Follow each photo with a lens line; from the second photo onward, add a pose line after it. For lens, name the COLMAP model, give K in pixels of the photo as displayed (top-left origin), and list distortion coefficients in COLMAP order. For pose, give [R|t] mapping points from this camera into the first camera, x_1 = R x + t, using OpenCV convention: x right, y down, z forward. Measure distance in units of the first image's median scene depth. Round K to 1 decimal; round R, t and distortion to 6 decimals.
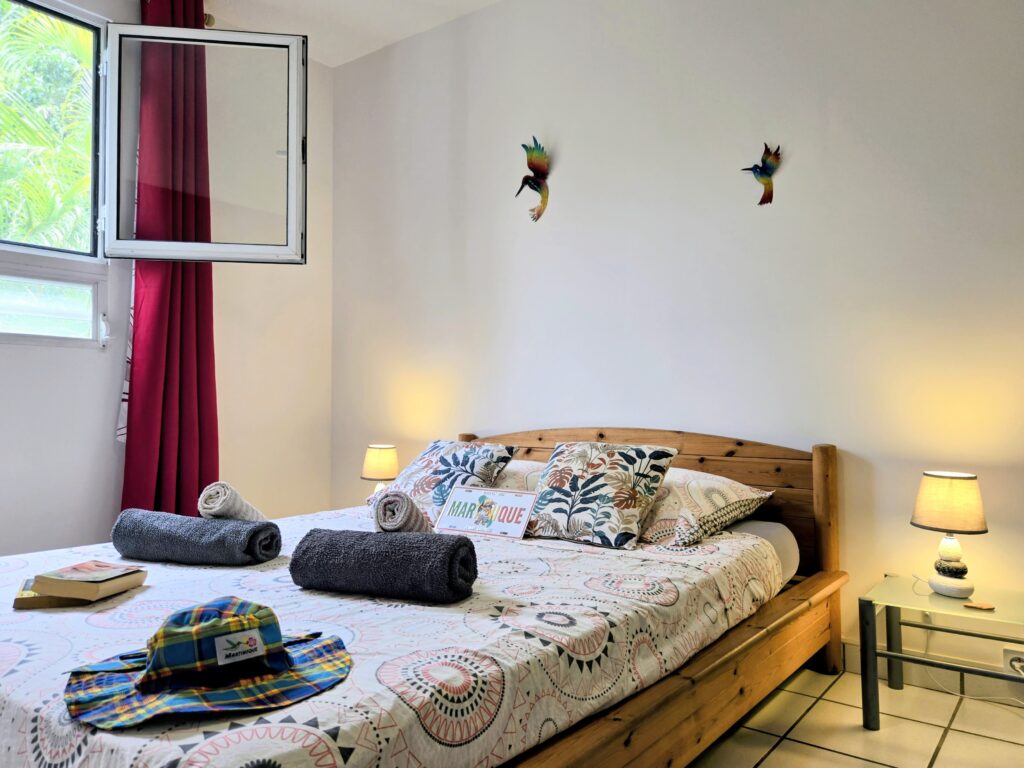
lens RADIAL K [[736.0, 0, 512.0], [0, 736.0, 384.0], [0, 0, 1]] dist [0.070662, -0.070703]
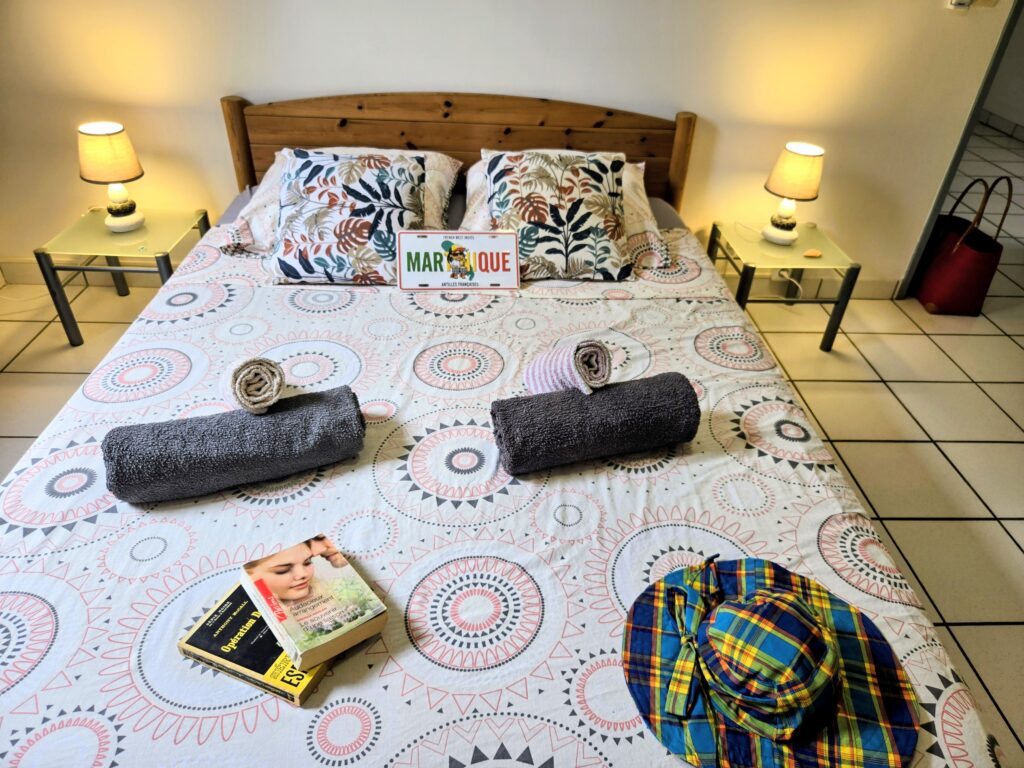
lens RADIAL K [[685.9, 0, 512.0], [0, 685.9, 384.0], [0, 0, 1]] dist [0.065879, -0.055145]
pose [[0.764494, -0.346336, 0.543692, -0.507891], [-0.062764, 0.799417, 0.597489, -0.211545], [-0.641568, -0.490901, 0.589412, 0.435830]]
